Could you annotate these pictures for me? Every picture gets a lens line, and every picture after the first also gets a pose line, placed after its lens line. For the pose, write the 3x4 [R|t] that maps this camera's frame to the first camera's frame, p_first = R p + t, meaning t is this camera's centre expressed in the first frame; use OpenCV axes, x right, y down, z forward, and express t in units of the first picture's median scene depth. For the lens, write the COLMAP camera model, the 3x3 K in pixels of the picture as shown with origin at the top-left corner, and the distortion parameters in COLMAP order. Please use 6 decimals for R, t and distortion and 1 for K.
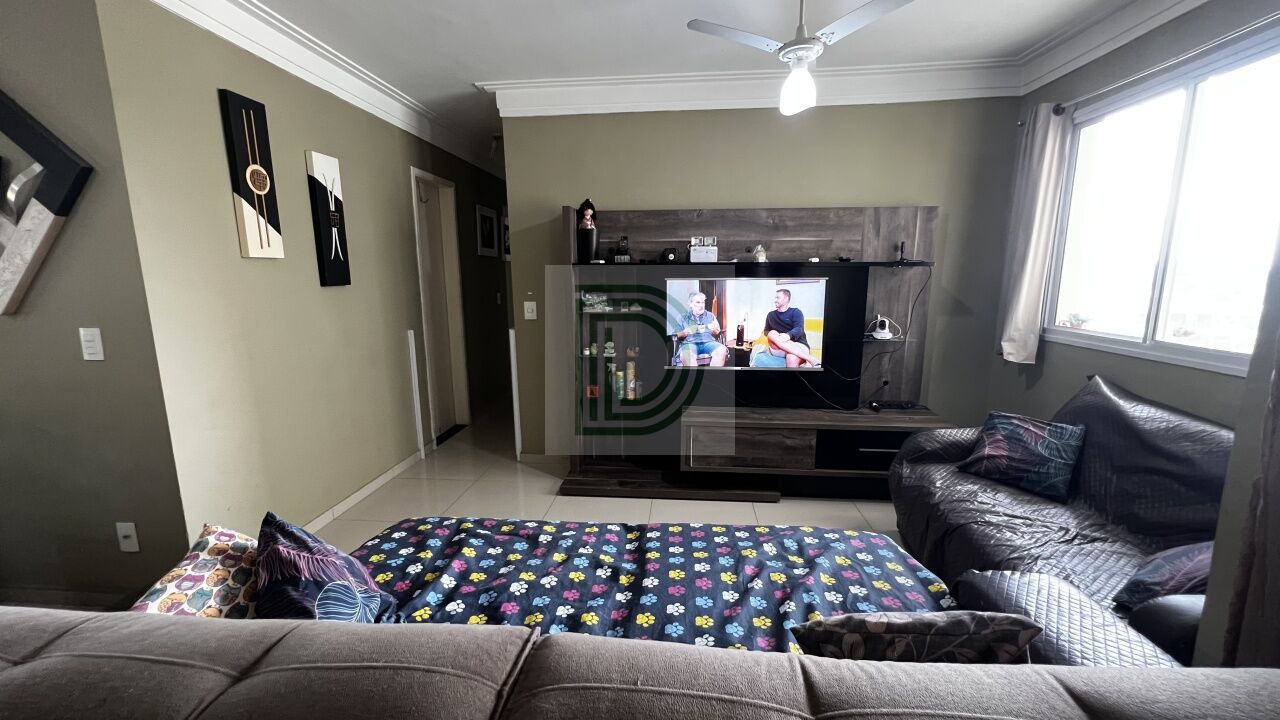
lens RADIAL K [[510.9, 0, 639.4], [0, 510.9, 364.8], [0, 0, 1]] dist [-0.002936, 0.000789]
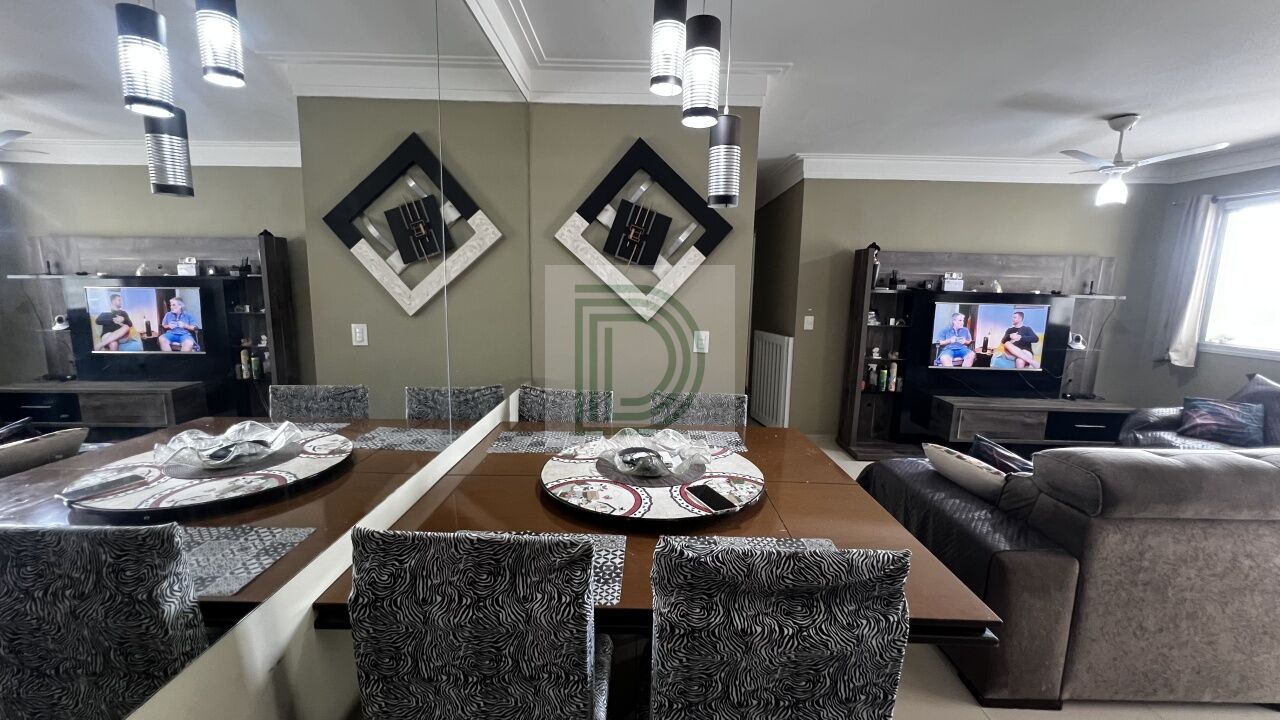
lens RADIAL K [[510.9, 0, 638.8], [0, 510.9, 364.5], [0, 0, 1]] dist [-0.002936, 0.000789]
pose [[0.995975, 0.014695, 0.088423, -0.983684], [-0.012956, 0.999712, -0.020211, 0.042065], [-0.088695, 0.018984, 0.995878, -0.340271]]
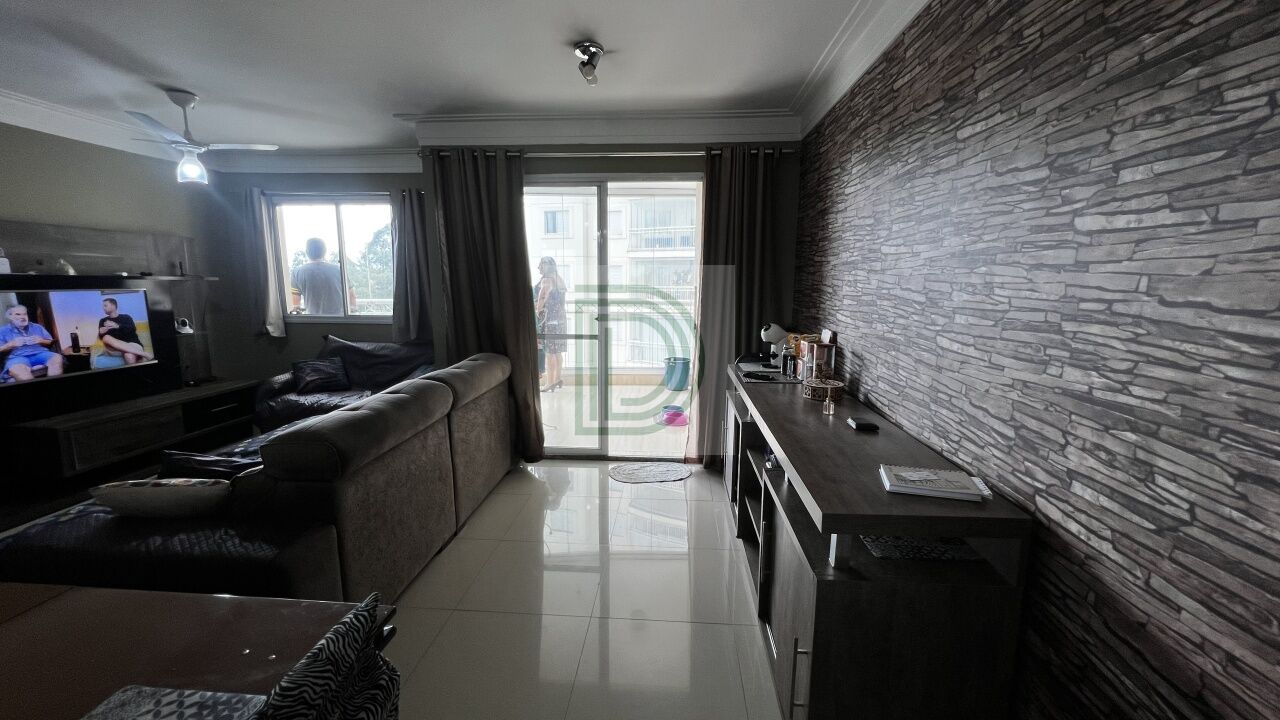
lens RADIAL K [[510.9, 0, 641.2], [0, 510.9, 363.2], [0, 0, 1]] dist [-0.002936, 0.000789]
pose [[-0.022602, -0.153978, 0.987816, -1.024356], [0.167139, 0.973580, 0.155584, 0.019607], [-0.985674, 0.168619, 0.003730, -0.199882]]
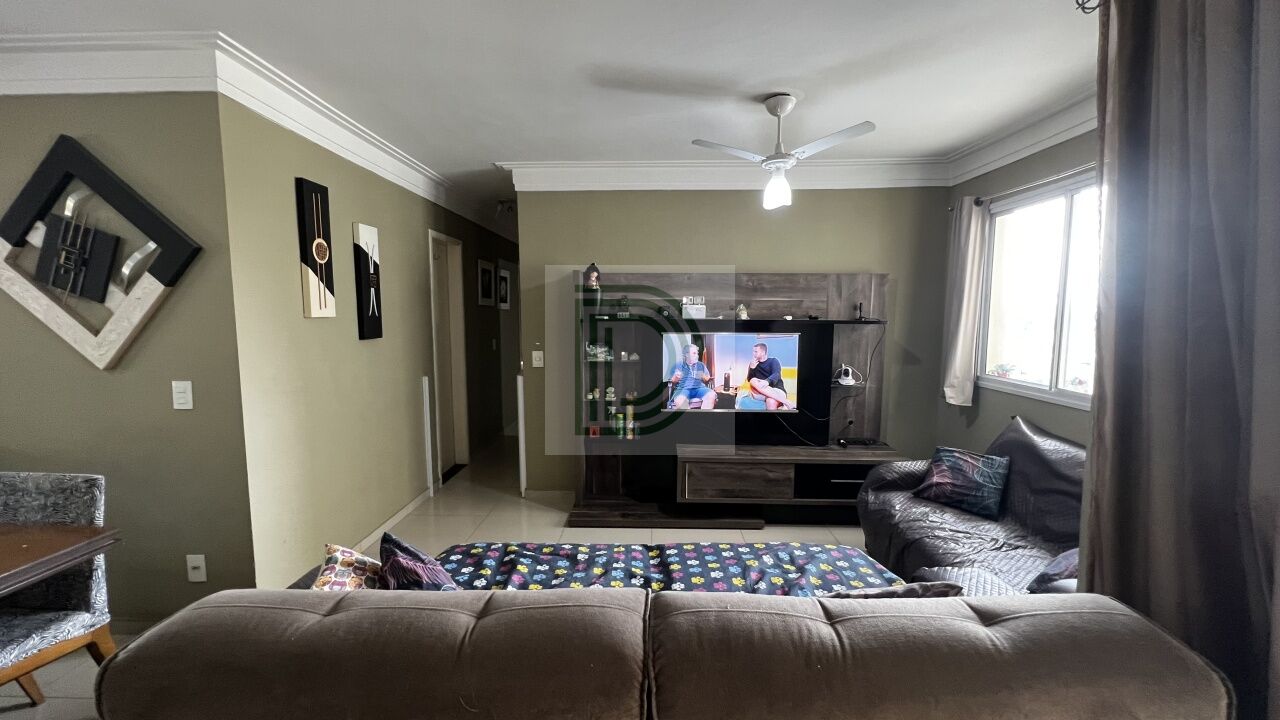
lens RADIAL K [[510.9, 0, 639.2], [0, 510.9, 364.7], [0, 0, 1]] dist [-0.002936, 0.000789]
pose [[0.997862, 0.000346, 0.065351, -0.085354], [0.004528, 0.997217, -0.074422, -0.013323], [-0.065195, 0.074559, 0.995083, -0.154608]]
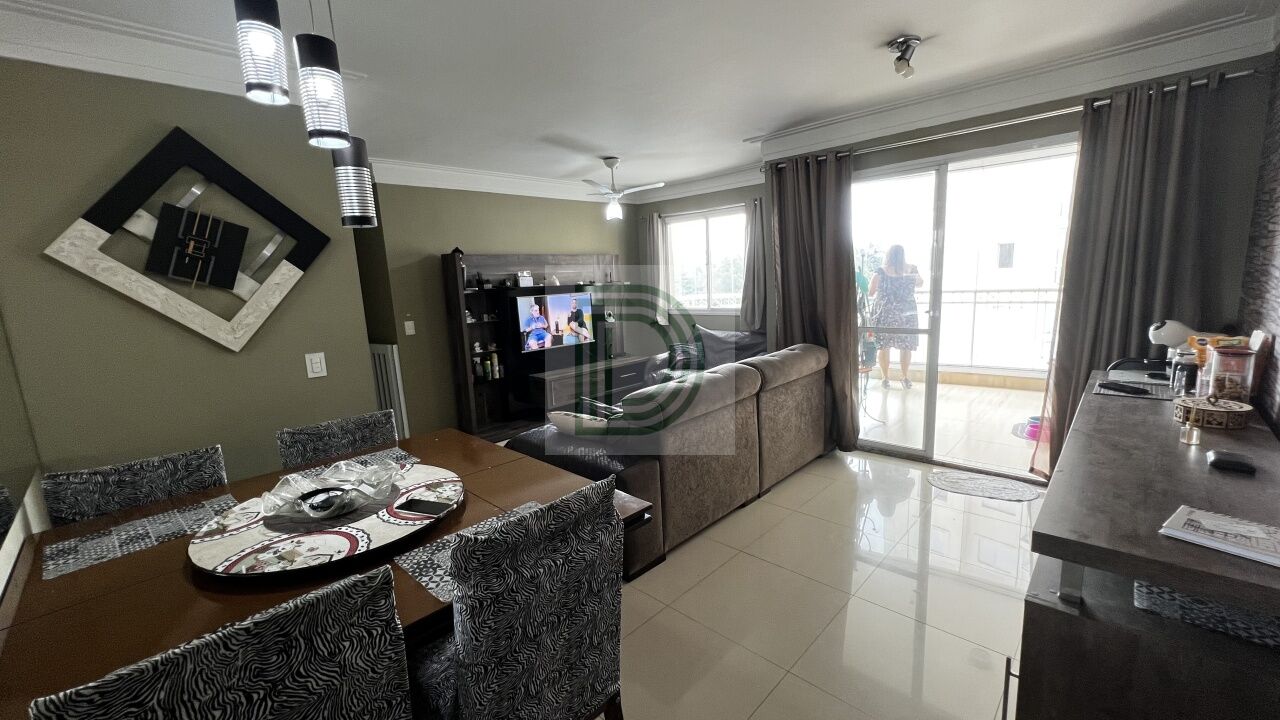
lens RADIAL K [[510.9, 0, 641.2], [0, 510.9, 364.2], [0, 0, 1]] dist [-0.002936, 0.000789]
pose [[0.625726, -0.156141, 0.764255, -1.110358], [0.179294, 0.982318, 0.053897, 0.027535], [-0.759157, 0.103302, 0.642658, -0.371846]]
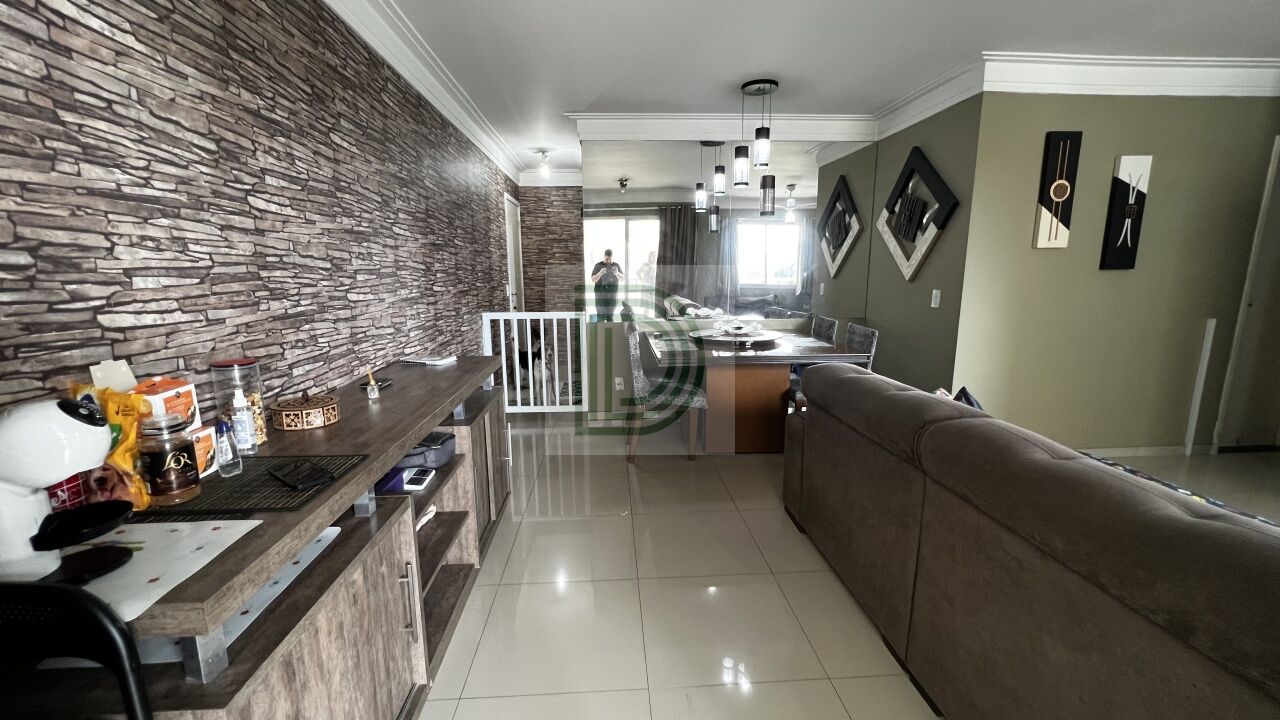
lens RADIAL K [[510.9, 0, 641.8], [0, 510.9, 361.2], [0, 0, 1]] dist [-0.002936, 0.000789]
pose [[0.150493, 0.184782, -0.971189, 0.424536], [-0.166124, 0.973135, 0.159411, 0.044169], [0.974554, 0.137347, 0.177147, -0.235657]]
